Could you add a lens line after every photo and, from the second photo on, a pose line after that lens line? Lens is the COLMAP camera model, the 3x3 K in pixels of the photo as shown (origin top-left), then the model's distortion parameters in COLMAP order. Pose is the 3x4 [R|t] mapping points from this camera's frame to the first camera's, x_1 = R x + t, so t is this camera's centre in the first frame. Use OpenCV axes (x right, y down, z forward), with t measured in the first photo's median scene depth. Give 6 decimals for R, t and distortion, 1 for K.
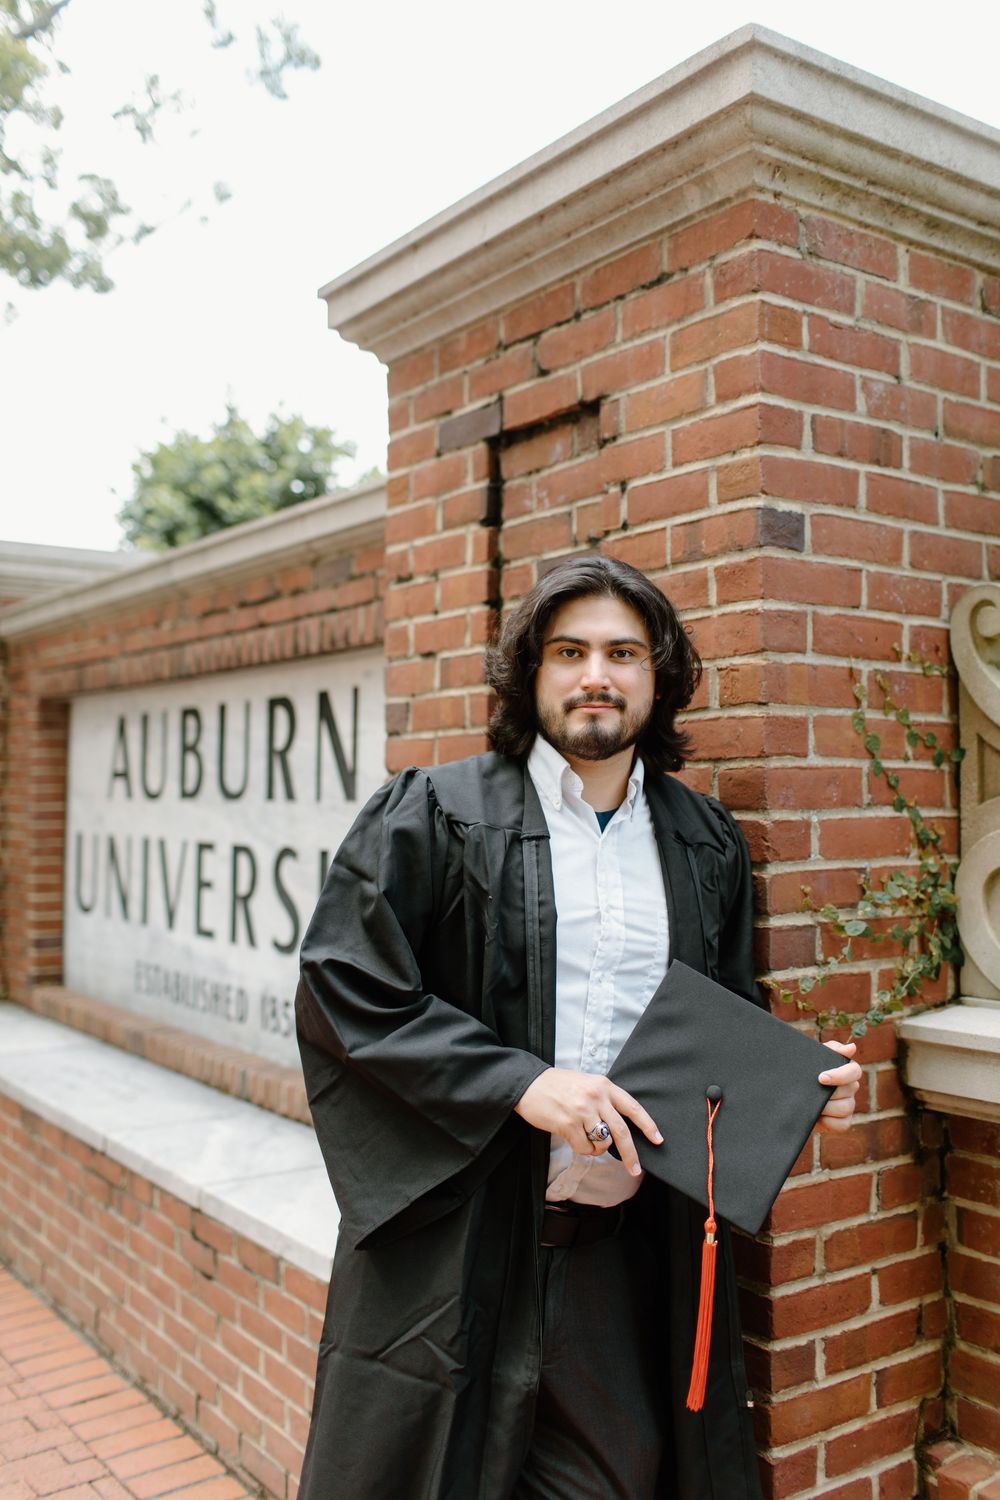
lens RADIAL K [[1424.7, 0, 500.0], [0, 1424.7, 750.0], [0, 0, 1]] dist [-0.077050, 0.016616]
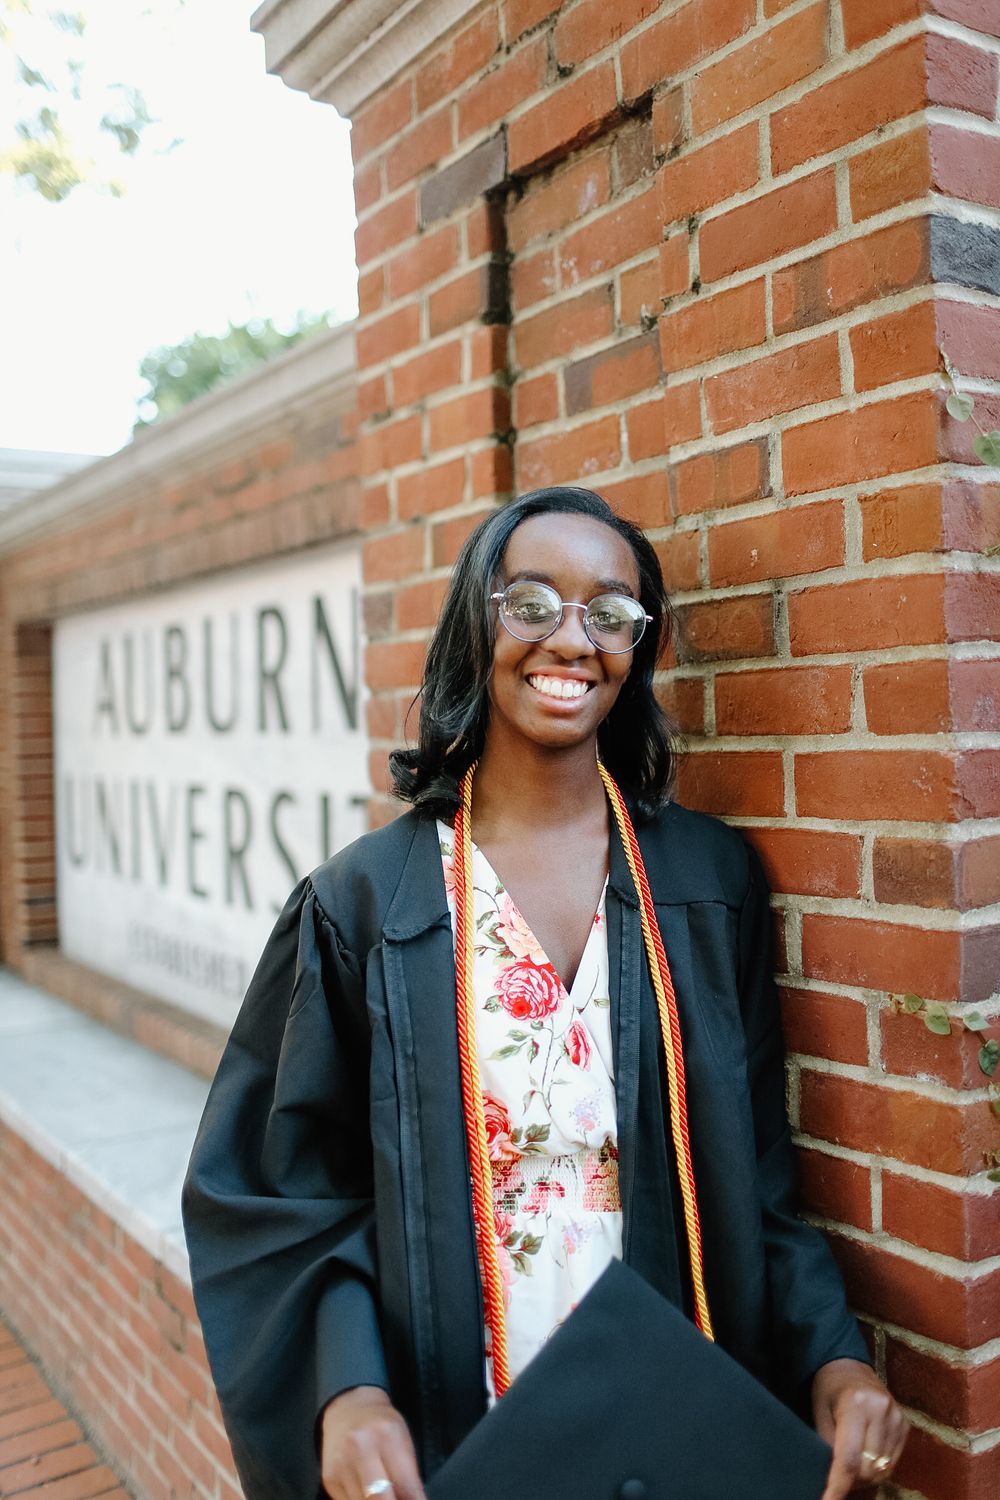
lens RADIAL K [[1424.7, 0, 500.0], [0, 1424.7, 750.0], [0, 0, 1]] dist [-0.077050, 0.016616]
pose [[0.998537, -0.026456, -0.047162, 0.021533], [0.028957, 0.998165, 0.053178, 0.009775], [0.045668, -0.054466, 0.997471, 0.310560]]
